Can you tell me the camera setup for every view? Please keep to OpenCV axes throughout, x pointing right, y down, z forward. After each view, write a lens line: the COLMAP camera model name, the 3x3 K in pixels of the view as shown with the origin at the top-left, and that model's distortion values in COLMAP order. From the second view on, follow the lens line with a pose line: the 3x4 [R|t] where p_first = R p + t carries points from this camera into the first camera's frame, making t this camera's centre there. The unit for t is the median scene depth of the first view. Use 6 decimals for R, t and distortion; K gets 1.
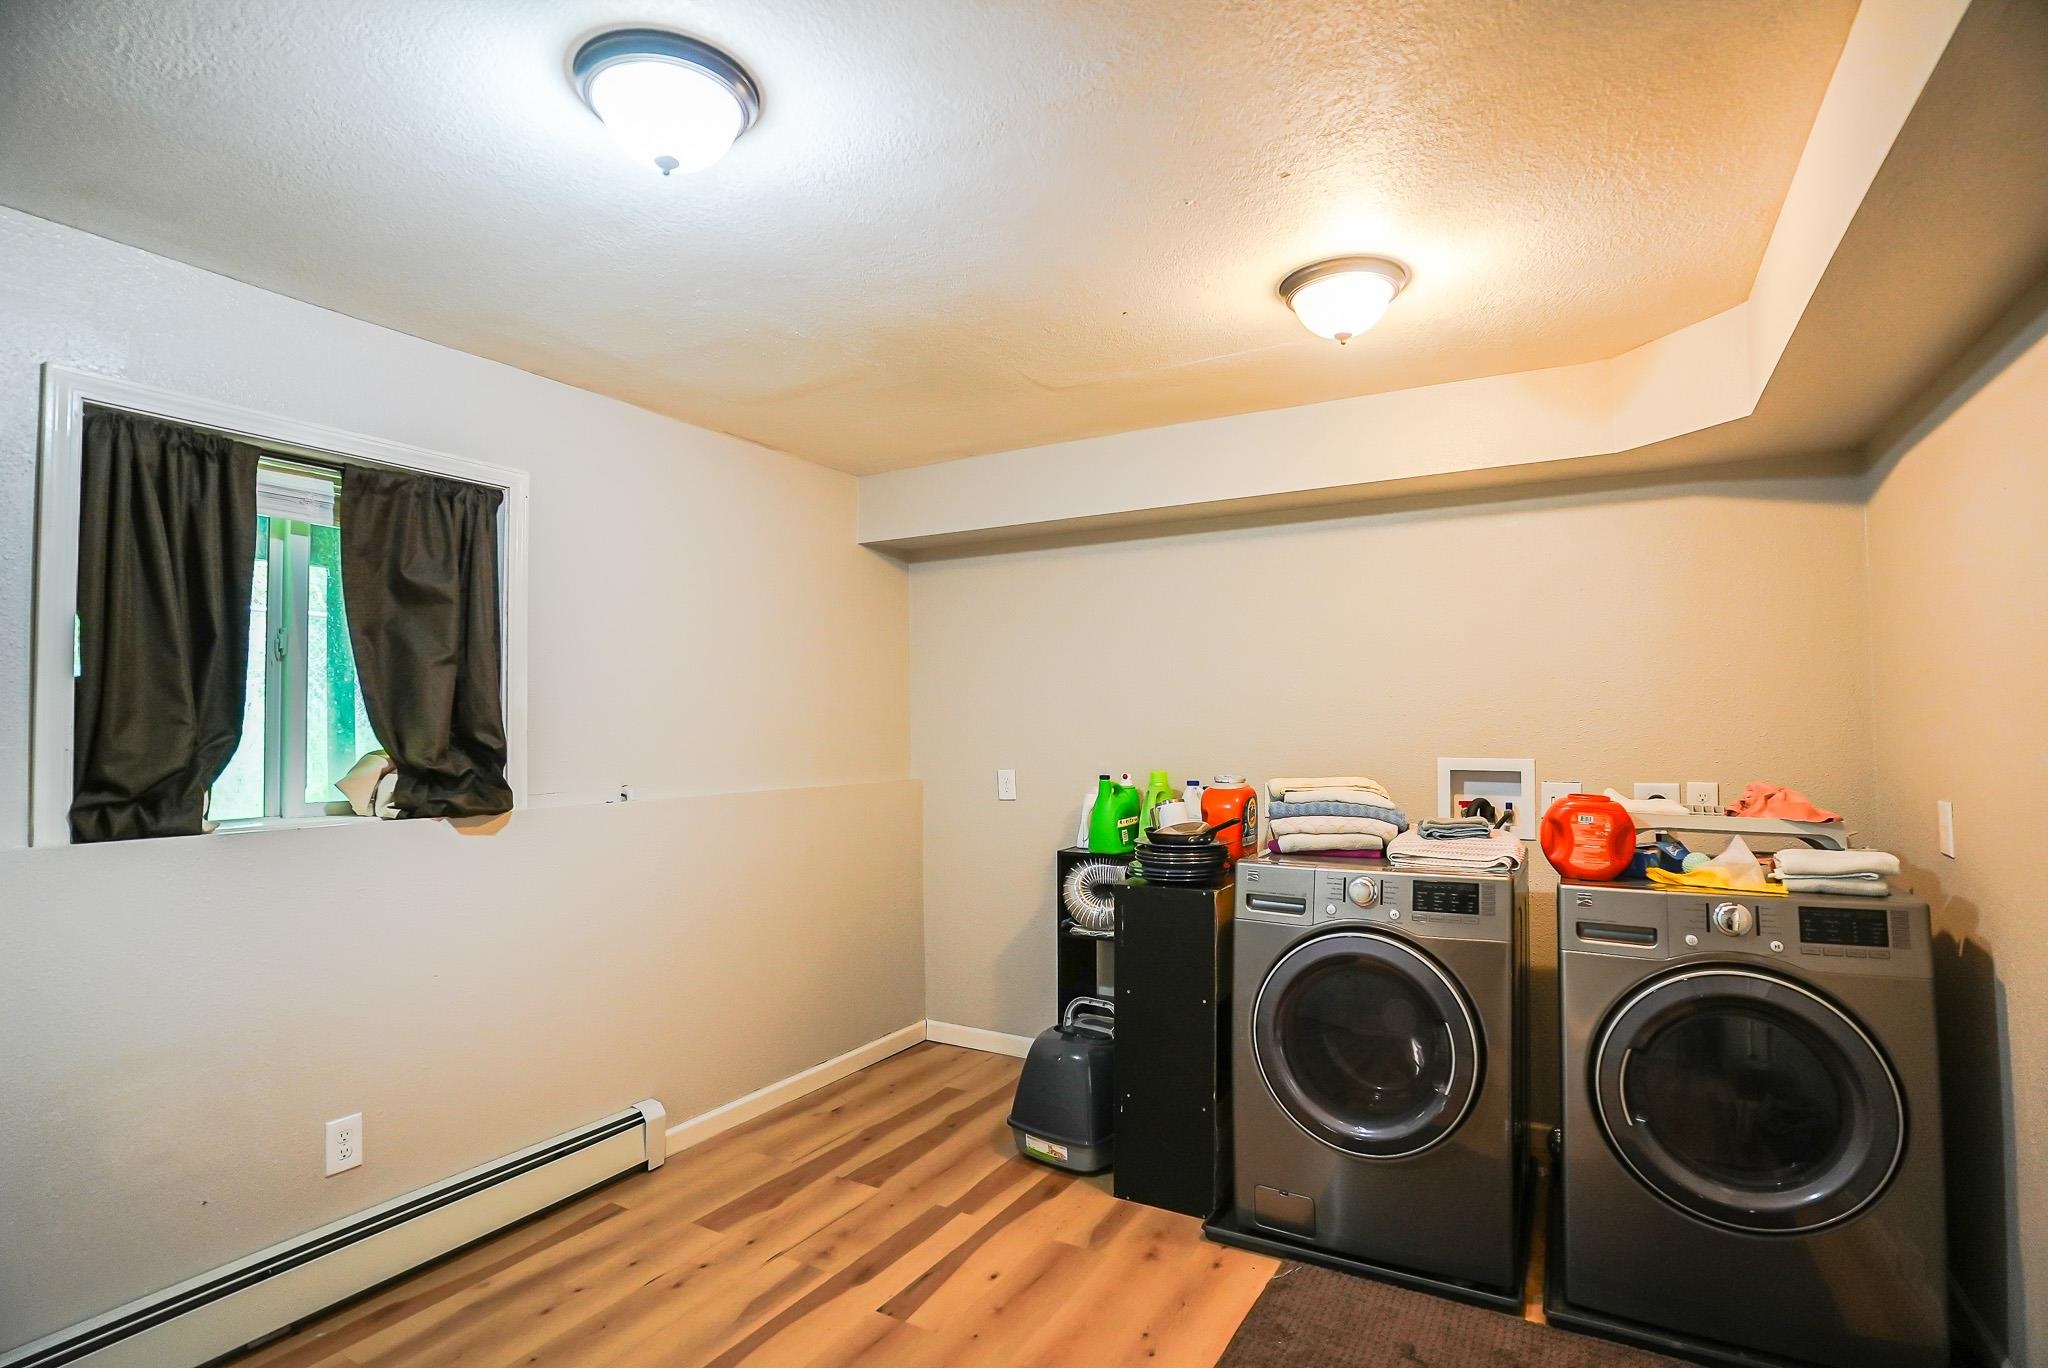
lens RADIAL K [[1020.1, 0, 1020.2], [0, 1020.1, 697.0], [0, 0, 1]] dist [-0.044620, 0.005269]
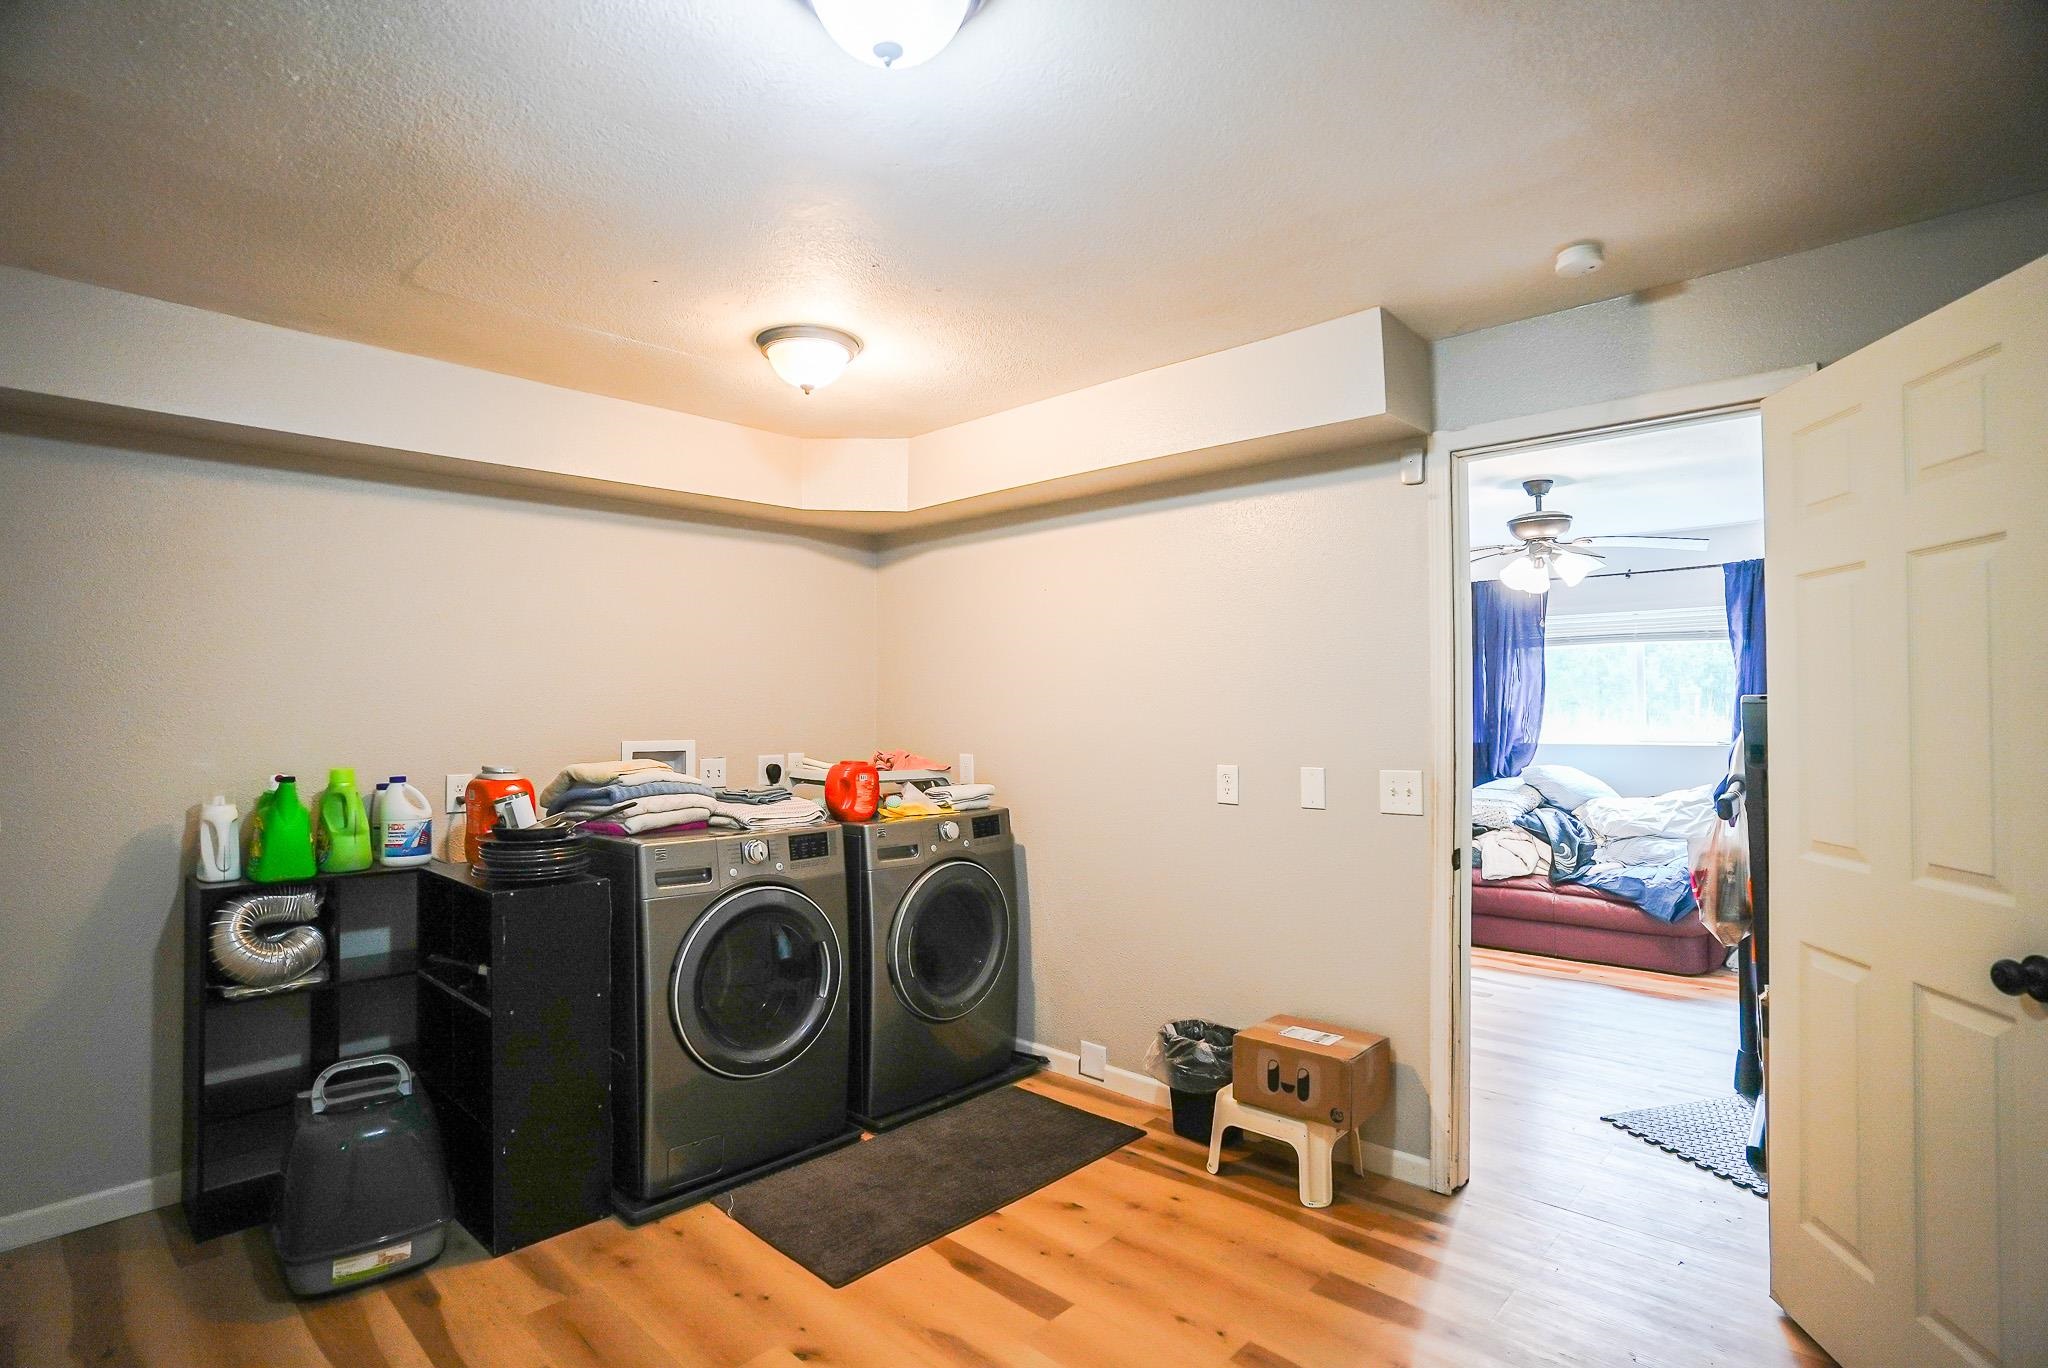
lens RADIAL K [[1020.1, 0, 1029.1], [0, 1020.1, 696.5], [0, 0, 1]] dist [-0.044620, 0.005269]
pose [[0.202655, 0.014322, 0.979146, -0.710353], [-0.029871, 0.999518, -0.008437, 0.011106], [-0.978795, -0.027539, 0.202985, 0.429767]]
